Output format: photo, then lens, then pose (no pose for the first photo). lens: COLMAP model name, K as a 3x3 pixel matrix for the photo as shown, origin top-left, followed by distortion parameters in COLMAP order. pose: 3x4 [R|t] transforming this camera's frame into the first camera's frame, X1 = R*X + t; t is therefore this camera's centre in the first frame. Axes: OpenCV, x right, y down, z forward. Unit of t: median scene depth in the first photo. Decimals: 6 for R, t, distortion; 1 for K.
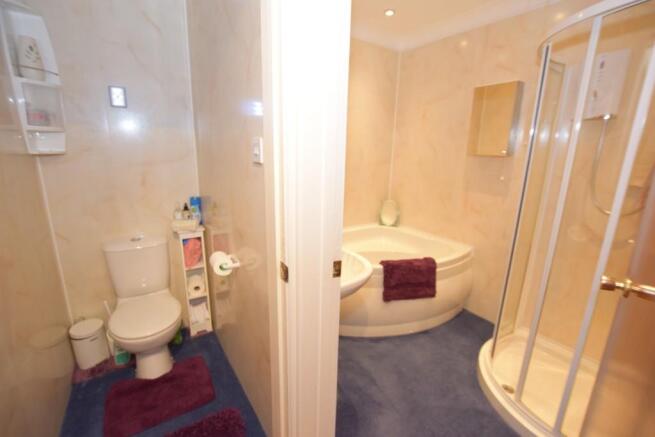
lens RADIAL K [[287.5, 0, 327.5], [0, 287.5, 218.5], [0, 0, 1]] dist [-0.026394, 0.000676]
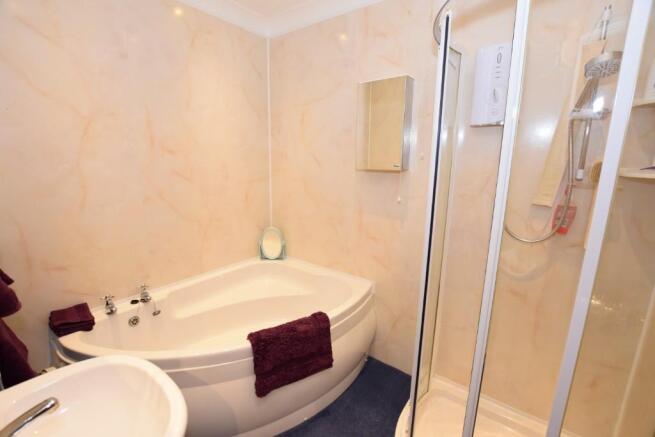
lens RADIAL K [[287.5, 0, 327.5], [0, 287.5, 218.5], [0, 0, 1]] dist [-0.026394, 0.000676]
pose [[0.943184, -0.072930, 0.324168, 0.156523], [0.085545, 0.996025, -0.024818, -0.079050], [-0.321069, 0.051139, 0.945674, 0.298345]]
